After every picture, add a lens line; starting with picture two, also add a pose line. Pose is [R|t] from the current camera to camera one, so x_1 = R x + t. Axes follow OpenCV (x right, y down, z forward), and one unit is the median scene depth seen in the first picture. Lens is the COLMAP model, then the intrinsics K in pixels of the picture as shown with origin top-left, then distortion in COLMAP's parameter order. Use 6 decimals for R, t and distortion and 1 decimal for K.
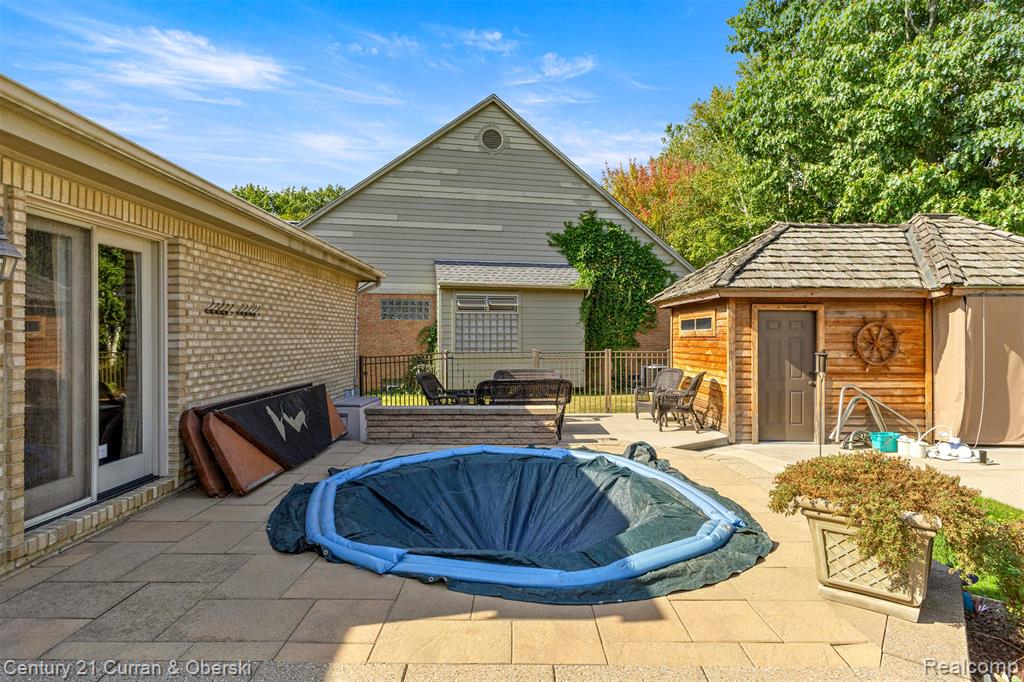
lens RADIAL K [[557.5, 0, 510.5], [0, 557.5, 336.5], [0, 0, 1]] dist [0.002476, -0.007424]
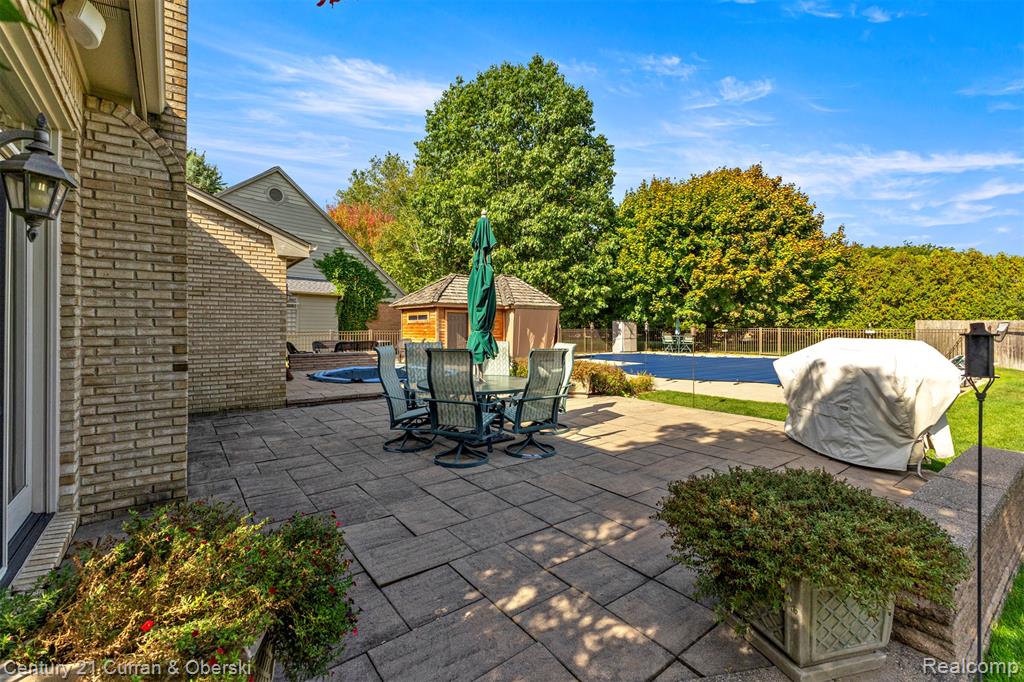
lens RADIAL K [[447.1, 0, 509.2], [0, 447.1, 330.0], [0, 0, 1]] dist [-0.000589, 0.000364]
pose [[0.798381, -0.003643, 0.602142, -0.345116], [0.000327, 0.999984, 0.005617, 0.013643], [-0.602153, -0.004288, 0.798369, -0.482101]]
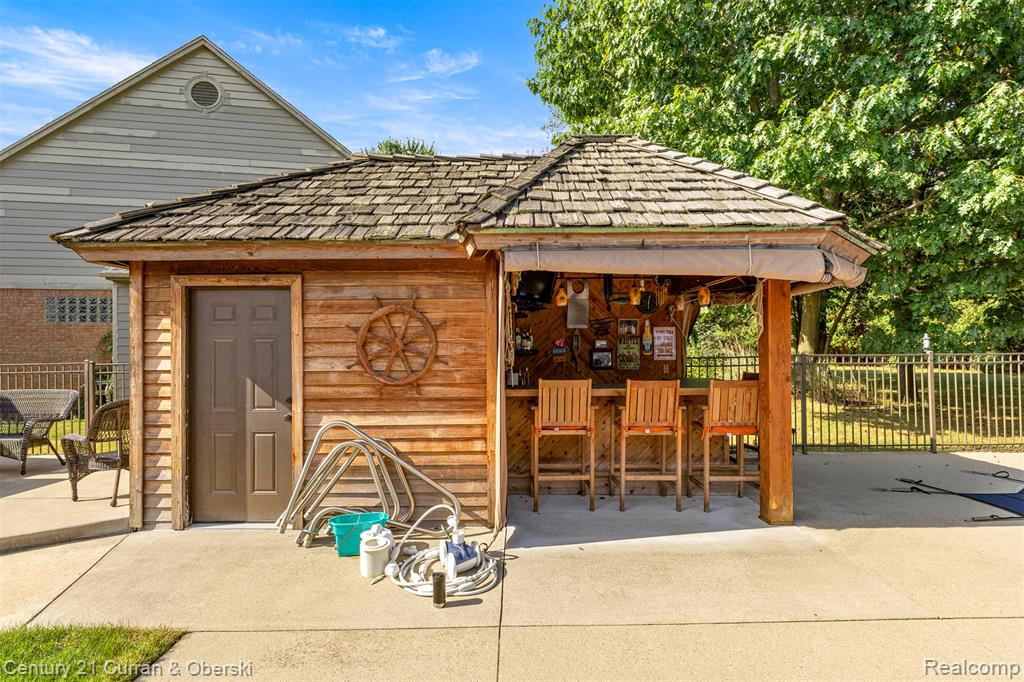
lens RADIAL K [[500.2, 0, 512.0], [0, 500.2, 341.0], [0, 0, 1]] dist [-0.002153, 0.001183]
pose [[0.999925, -0.008654, 0.008682, 0.513473], [0.008657, 0.999962, -0.000357, 0.006664], [-0.008679, 0.000433, 0.999962, 0.339700]]
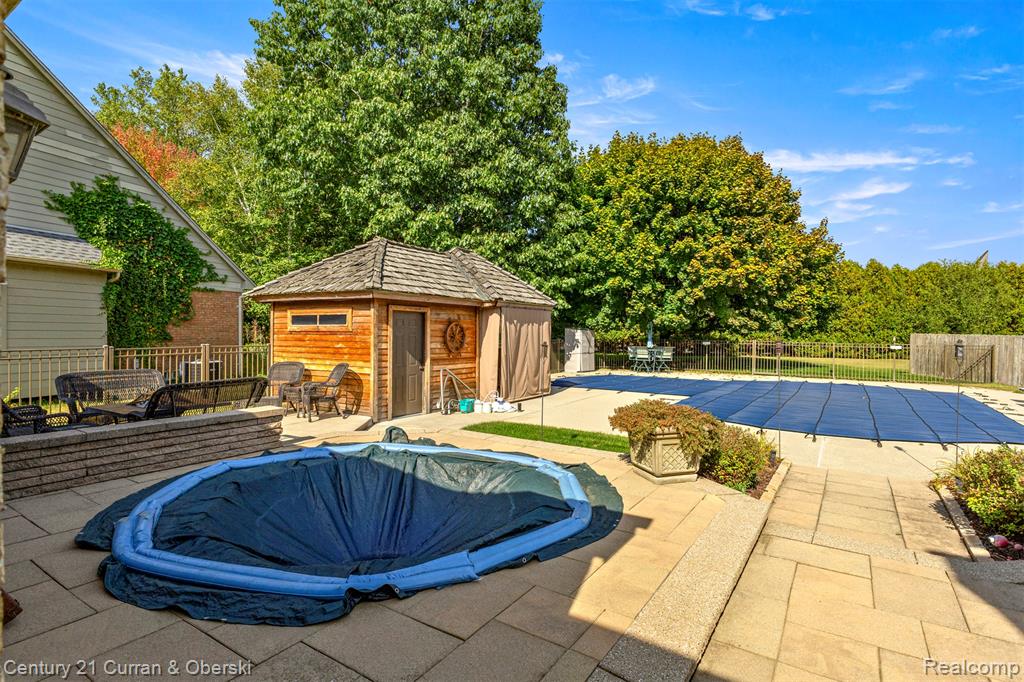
lens RADIAL K [[513.7, 0, 510.6], [0, 513.7, 334.1], [0, 0, 1]] dist [0.011817, -0.000141]
pose [[0.546379, 0.003055, 0.837532, -0.236726], [-0.009978, 0.999946, 0.002862, -0.000501], [-0.837479, -0.009920, 0.546380, 0.116754]]
